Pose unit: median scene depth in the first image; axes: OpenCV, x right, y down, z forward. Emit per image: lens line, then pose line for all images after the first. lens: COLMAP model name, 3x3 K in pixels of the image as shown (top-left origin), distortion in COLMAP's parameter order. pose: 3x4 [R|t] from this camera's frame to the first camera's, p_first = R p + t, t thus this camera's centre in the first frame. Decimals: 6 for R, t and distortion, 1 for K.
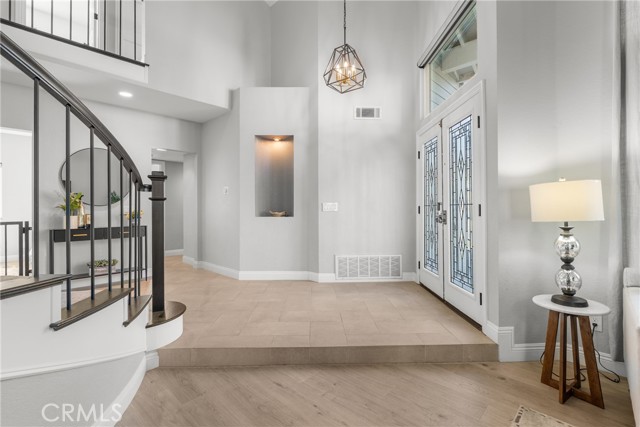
lens RADIAL K [[292.6, 0, 319.7], [0, 292.6, 207.1], [0, 0, 1]] dist [-0.003543, -0.000440]
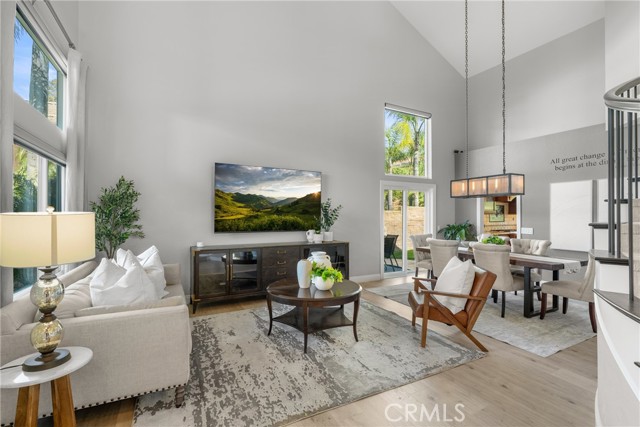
lens RADIAL K [[291.7, 0, 320.0], [0, 291.7, 213.5], [0, 0, 1]] dist [-0.003295, -0.000191]
pose [[-0.949390, 0.006004, 0.314042, -0.069997], [0.001318, 0.999885, -0.015133, -0.046545], [-0.314096, -0.013953, -0.949289, 0.991568]]
